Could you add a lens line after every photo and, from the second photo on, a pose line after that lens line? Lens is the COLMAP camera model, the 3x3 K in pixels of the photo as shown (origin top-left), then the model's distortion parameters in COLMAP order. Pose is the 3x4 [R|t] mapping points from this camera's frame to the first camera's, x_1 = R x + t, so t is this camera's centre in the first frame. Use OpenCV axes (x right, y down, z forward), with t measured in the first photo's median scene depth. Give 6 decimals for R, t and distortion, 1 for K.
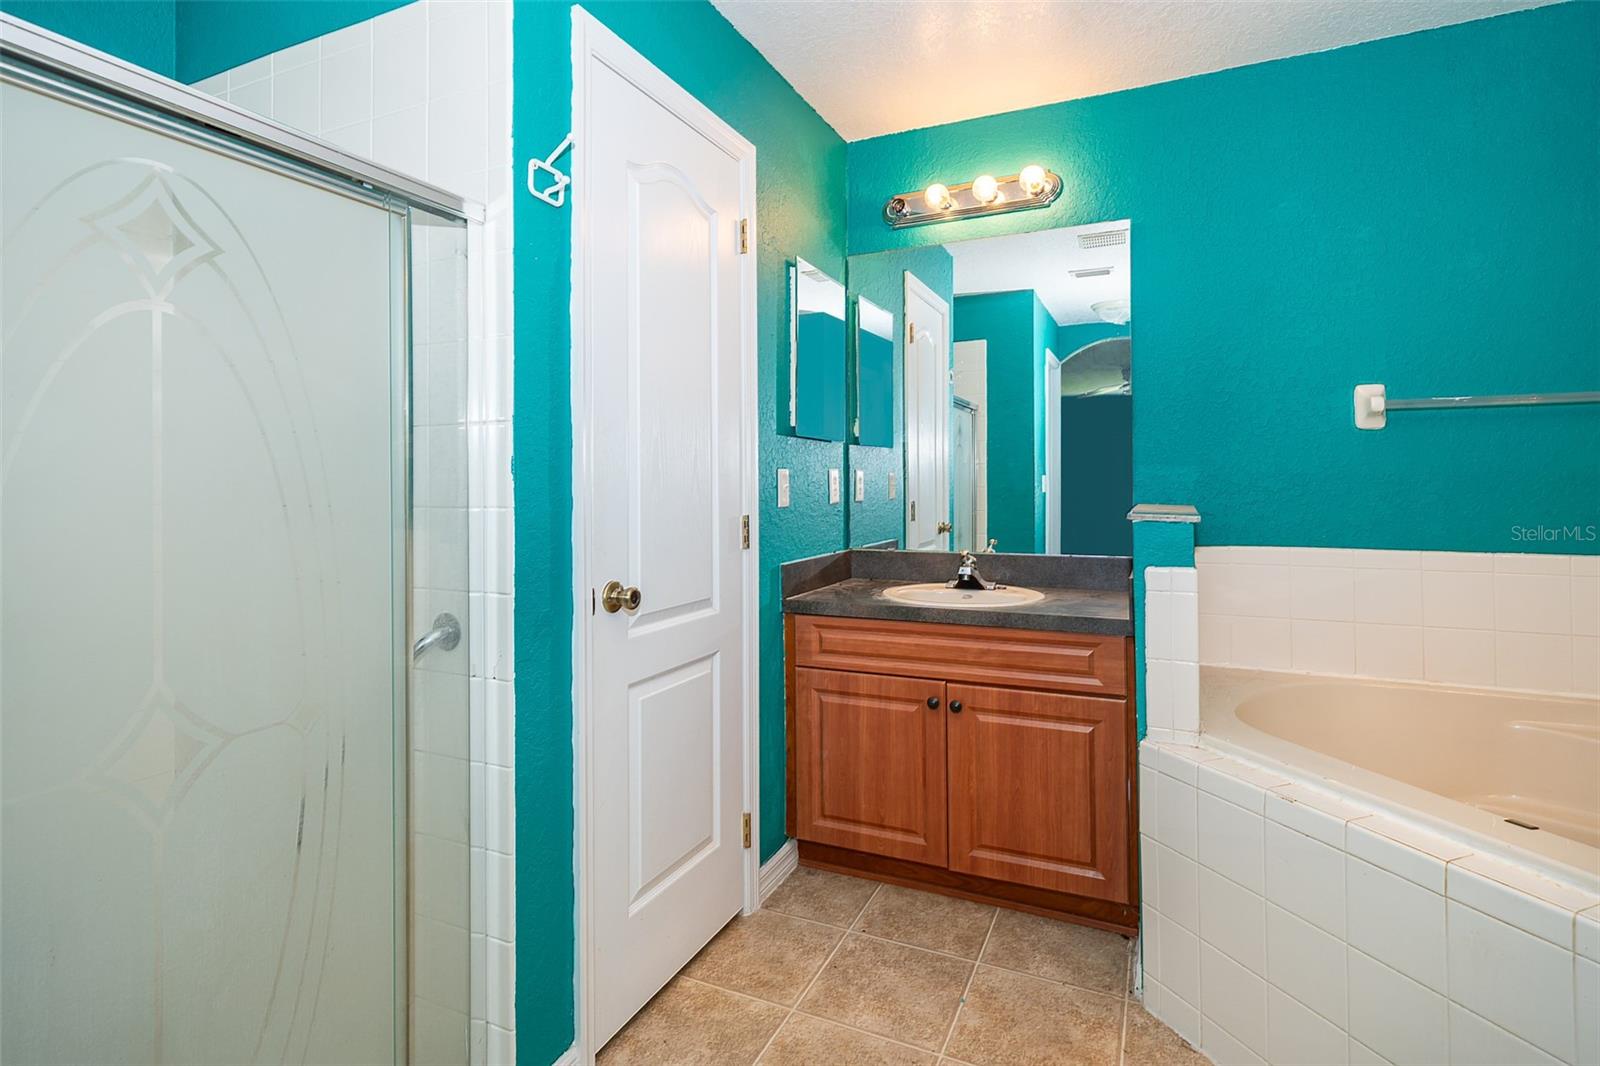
lens RADIAL K [[783.8, 0, 808.1], [0, 783.8, 484.1], [0, 0, 1]] dist [-0.000160, 0.000142]
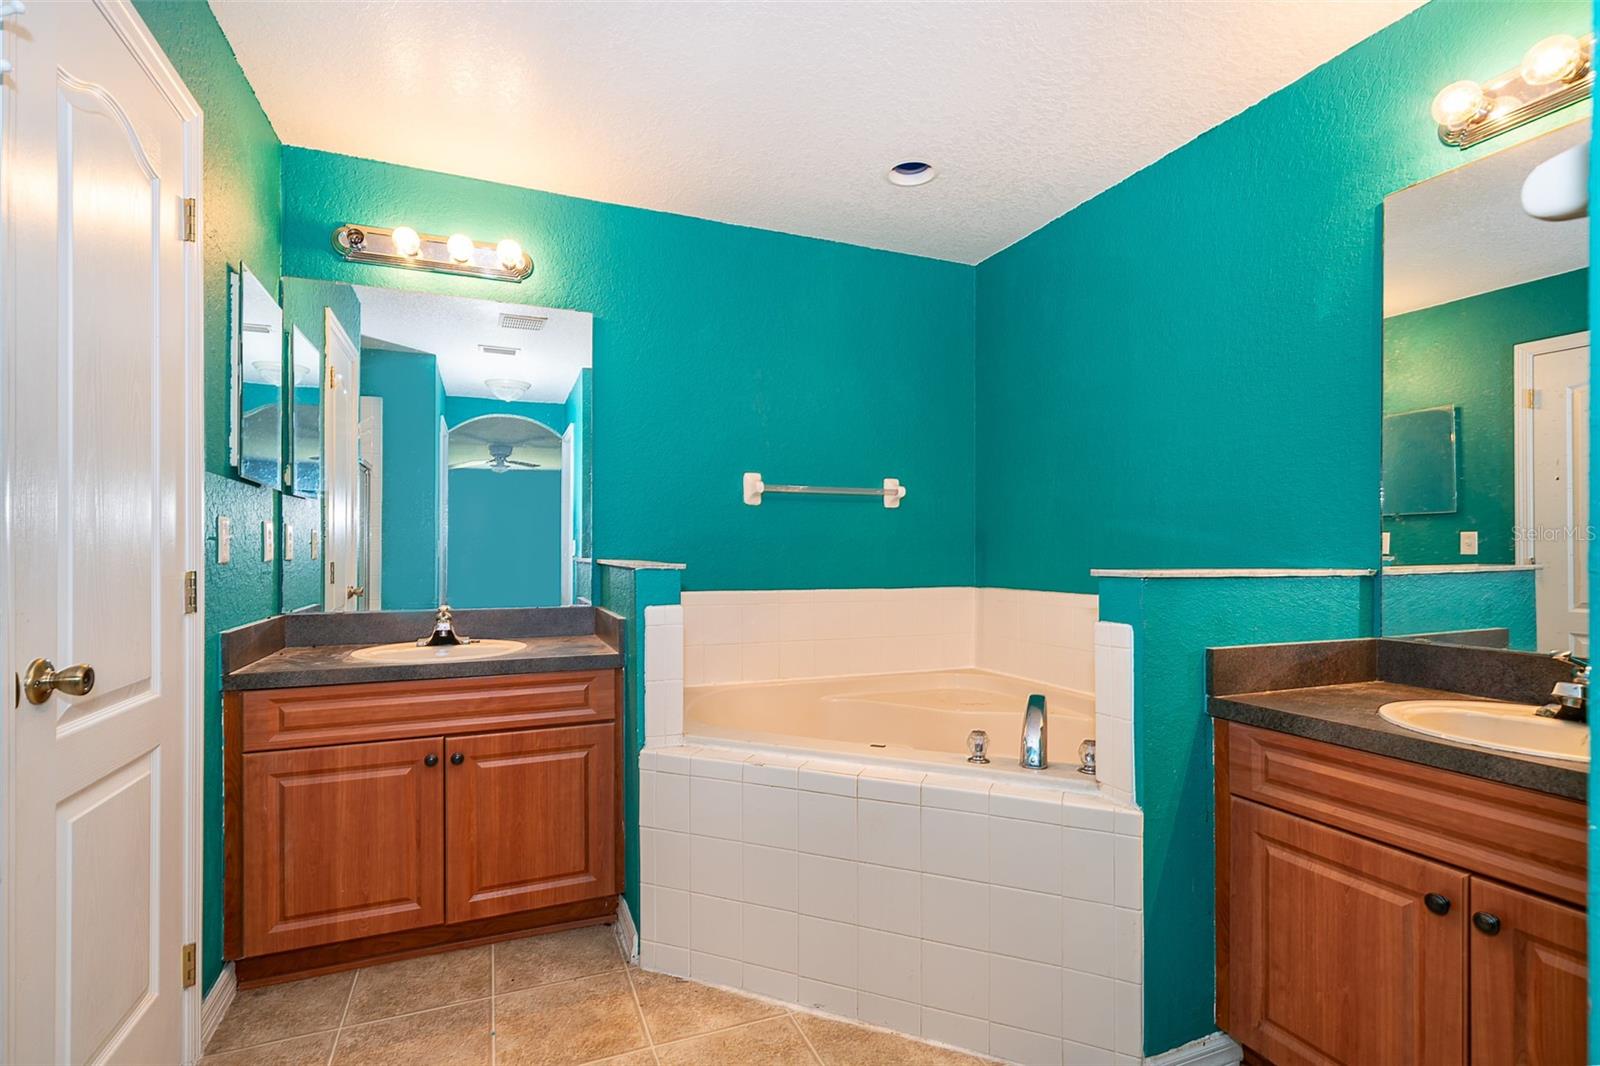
lens RADIAL K [[731.1, 0, 791.8], [0, 731.1, 559.3], [0, 0, 1]] dist [-0.000918, 0.000033]
pose [[0.690976, -0.001142, 0.722877, -0.189325], [-0.004254, 0.999975, 0.005645, 0.020122], [-0.722866, -0.006976, 0.690953, 0.042191]]
